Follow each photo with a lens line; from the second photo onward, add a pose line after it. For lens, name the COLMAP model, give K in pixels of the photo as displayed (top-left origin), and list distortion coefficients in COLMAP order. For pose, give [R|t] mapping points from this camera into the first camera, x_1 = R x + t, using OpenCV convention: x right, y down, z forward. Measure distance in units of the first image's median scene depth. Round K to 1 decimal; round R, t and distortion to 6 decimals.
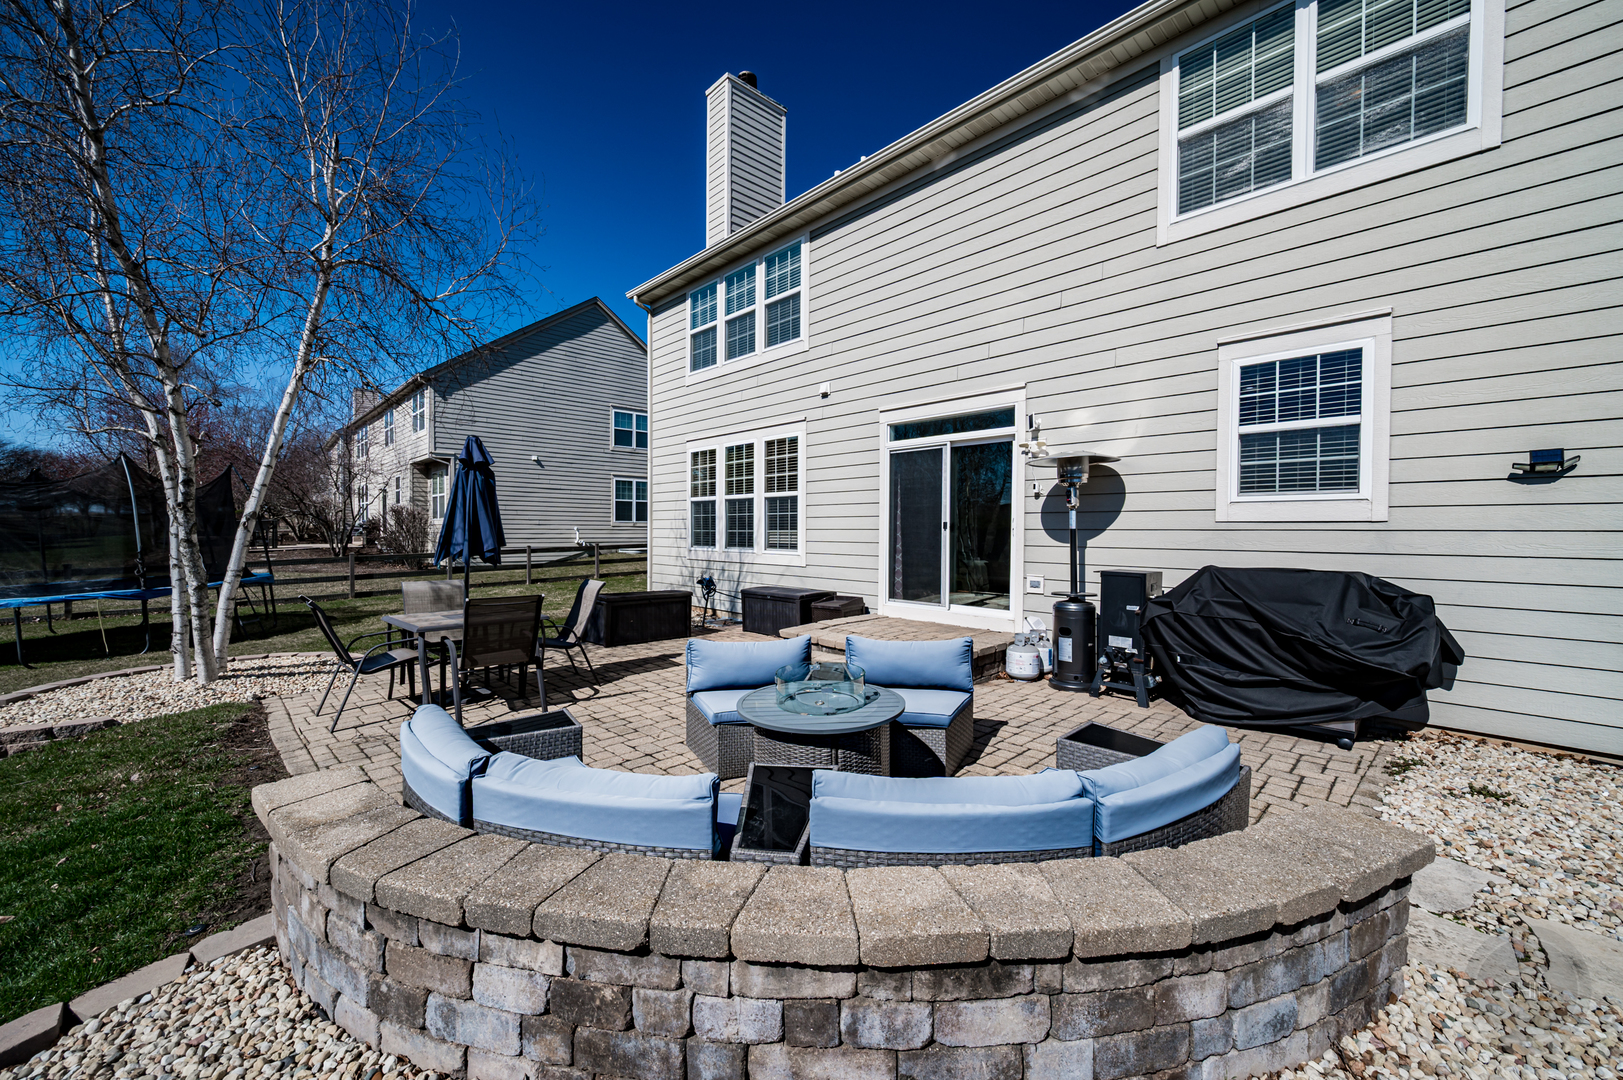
lens RADIAL K [[642.7, 0, 810.8], [0, 642.7, 543.7], [0, 0, 1]] dist [-0.000017, 0.000227]
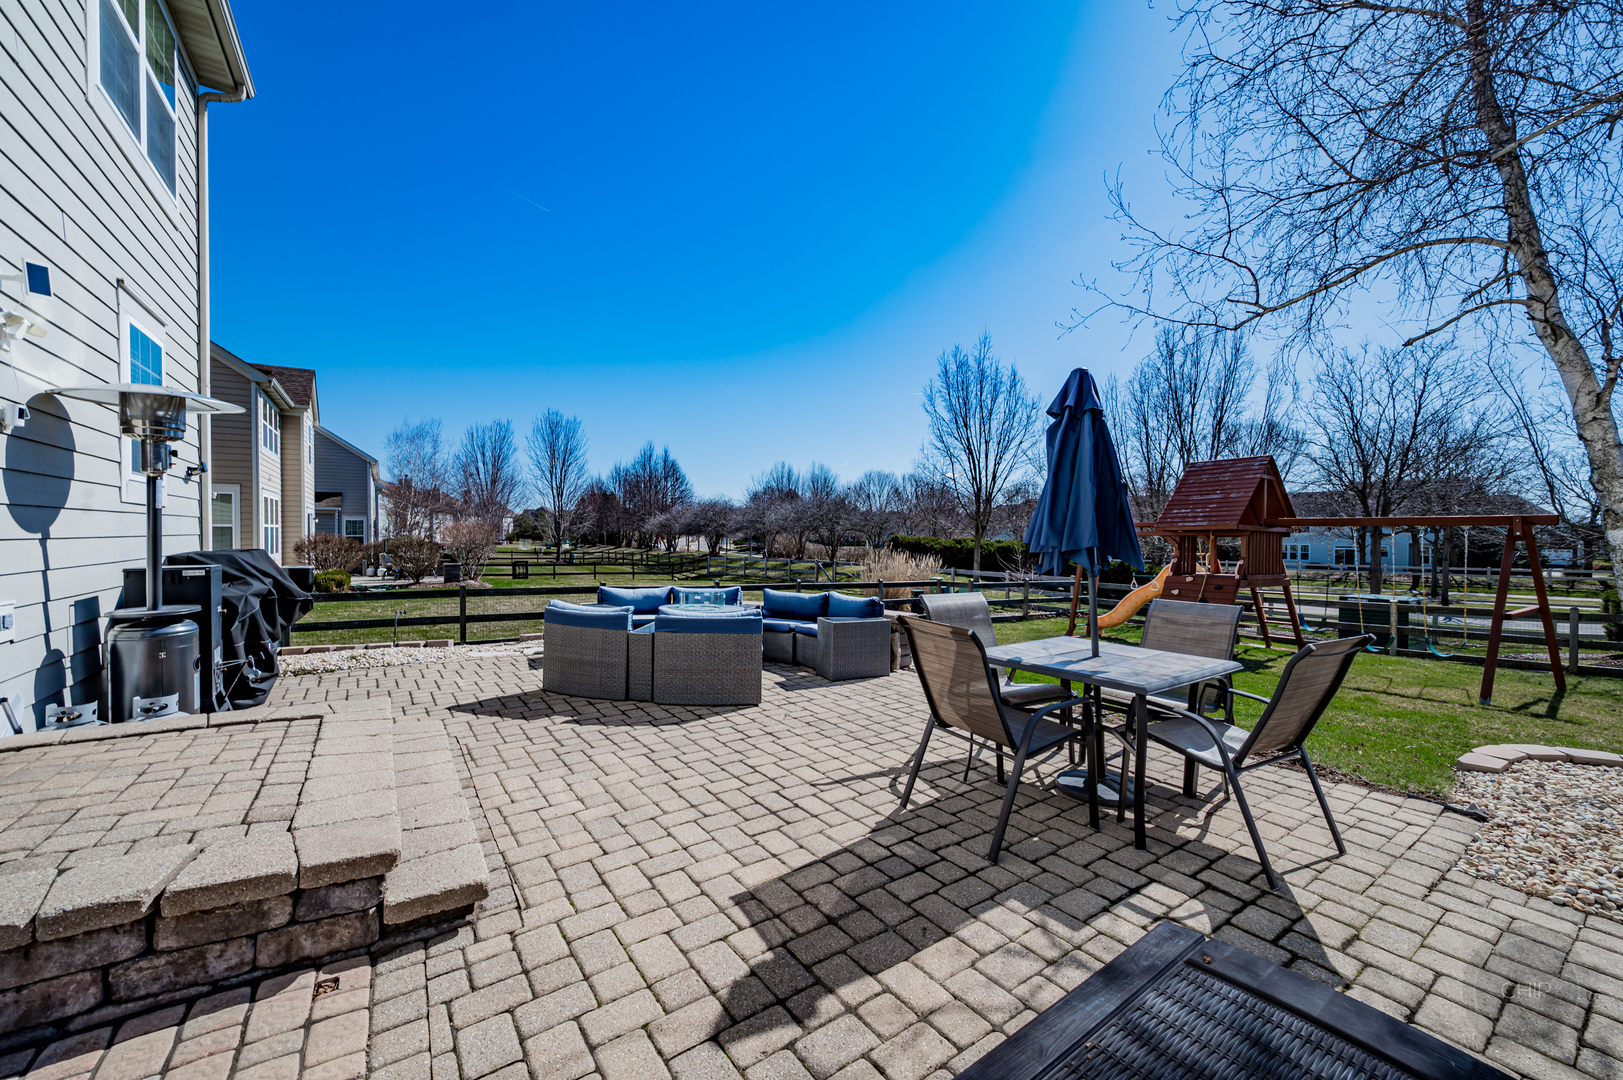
lens RADIAL K [[642.7, 0, 810.8], [0, 642.7, 543.7], [0, 0, 1]] dist [-0.000017, 0.000227]
pose [[-0.986265, -0.013995, 0.164579, -0.288268], [-0.007714, 0.999219, 0.038744, -0.015558], [-0.164993, 0.036942, -0.985603, 1.303045]]
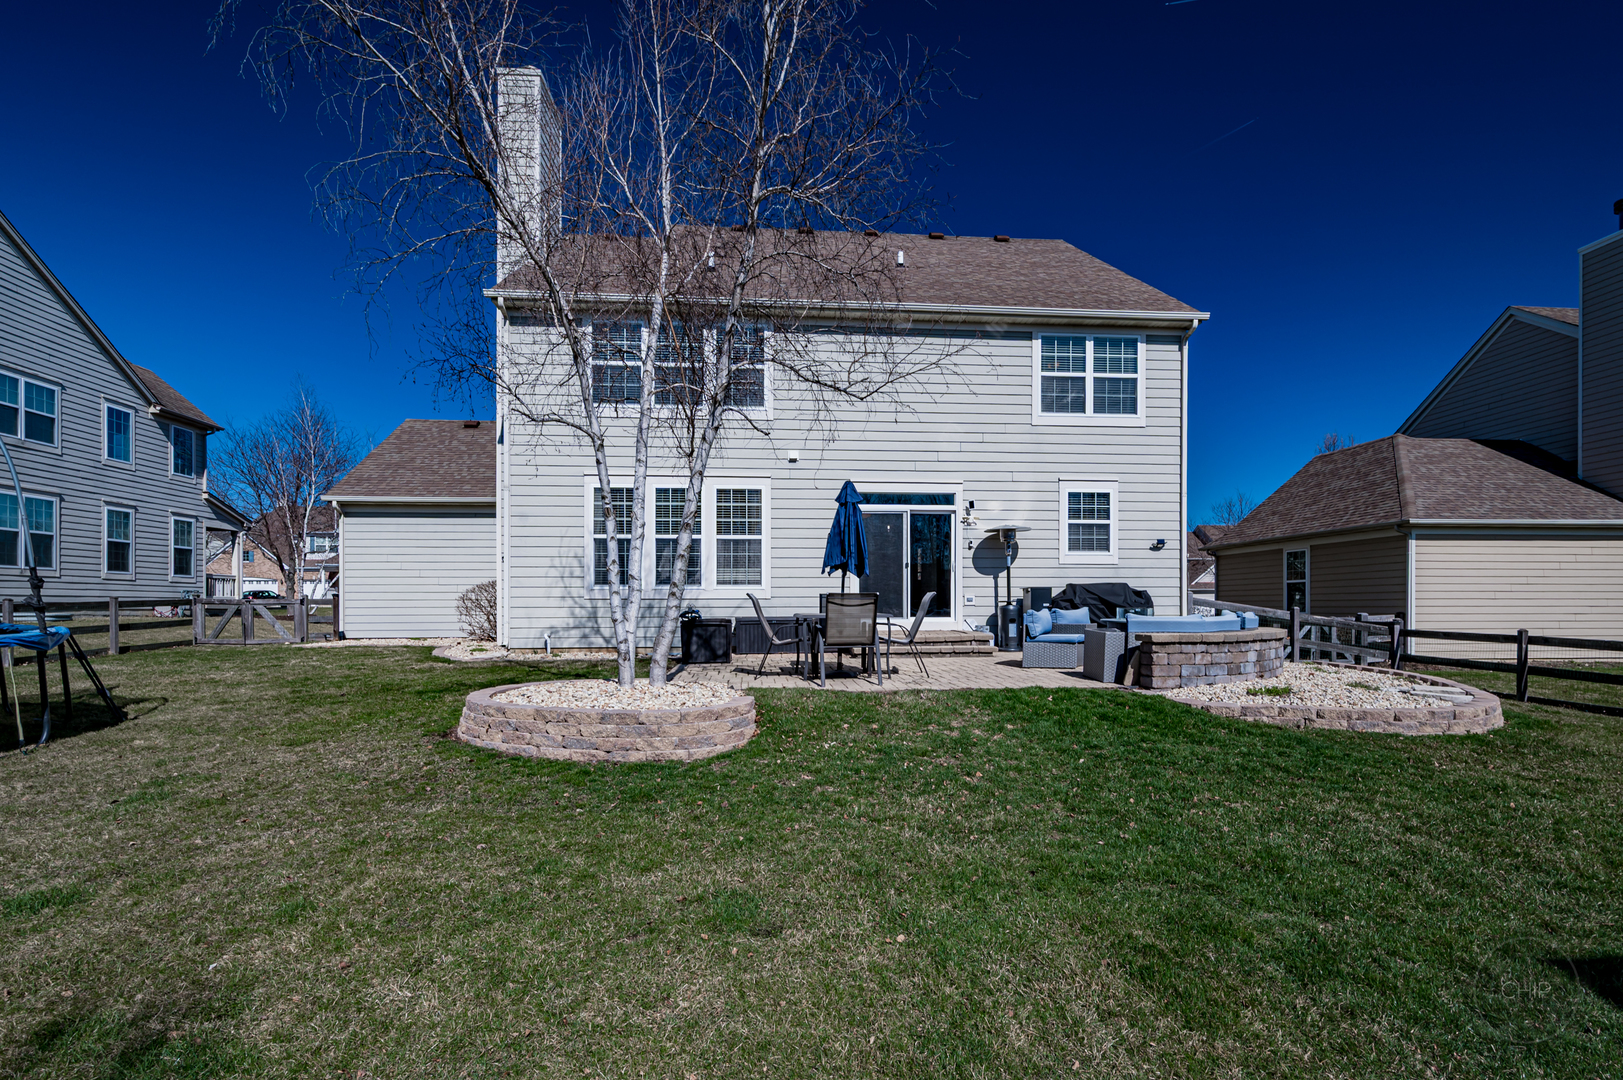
lens RADIAL K [[771.0, 0, 817.5], [0, 771.0, 611.7], [0, 0, 1]] dist [-0.000993, -0.000508]
pose [[0.618840, -0.012786, 0.785413, -1.446278], [0.021270, 0.999774, -0.000483, 0.083525], [-0.785229, 0.017004, 0.618972, 0.048055]]
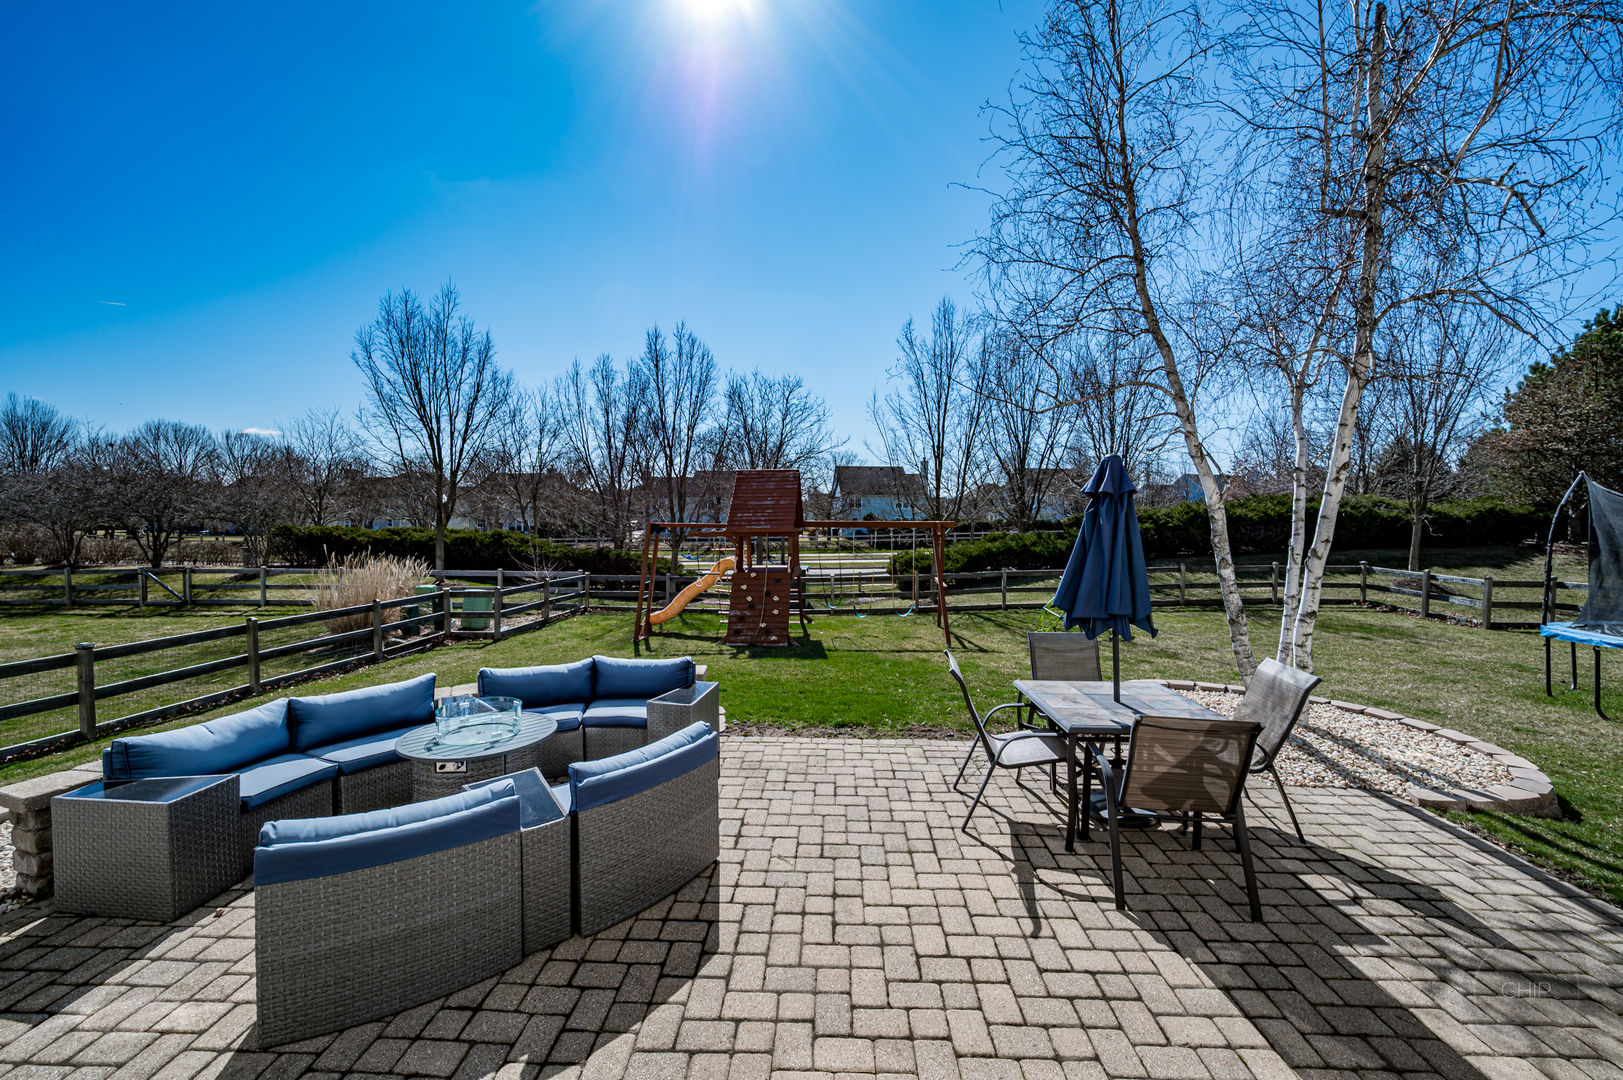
lens RADIAL K [[643.7, 0, 811.6], [0, 643.7, 538.8], [0, 0, 1]] dist [0.002298, -0.000237]
pose [[-0.725379, 0.026334, -0.687846, 0.168612], [-0.021137, 0.997945, 0.060497, -0.087094], [0.688025, 0.058423, -0.723331, 1.008841]]
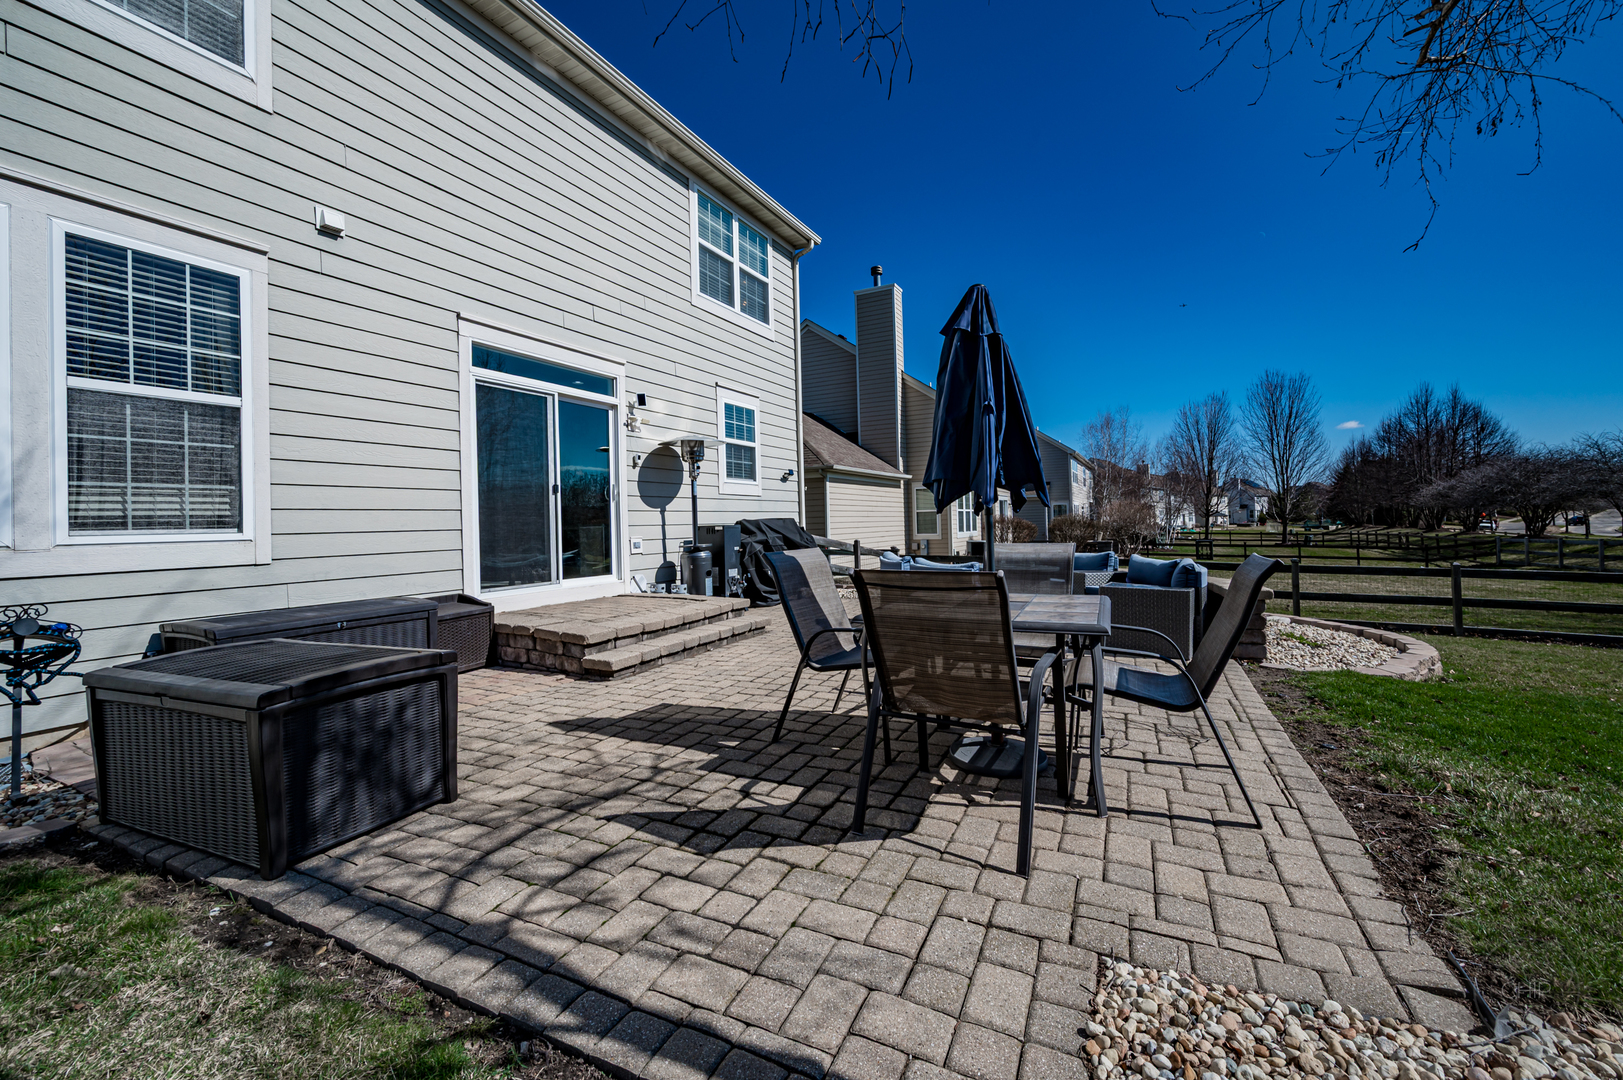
lens RADIAL K [[657.4, 0, 822.9], [0, 657.4, 523.1], [0, 0, 1]] dist [-0.000793, -0.000180]
pose [[-0.346076, 0.002398, 0.938204, -0.796855], [0.041433, 0.999060, 0.012730, 0.022610], [-0.937291, 0.043279, -0.345850, 1.043632]]
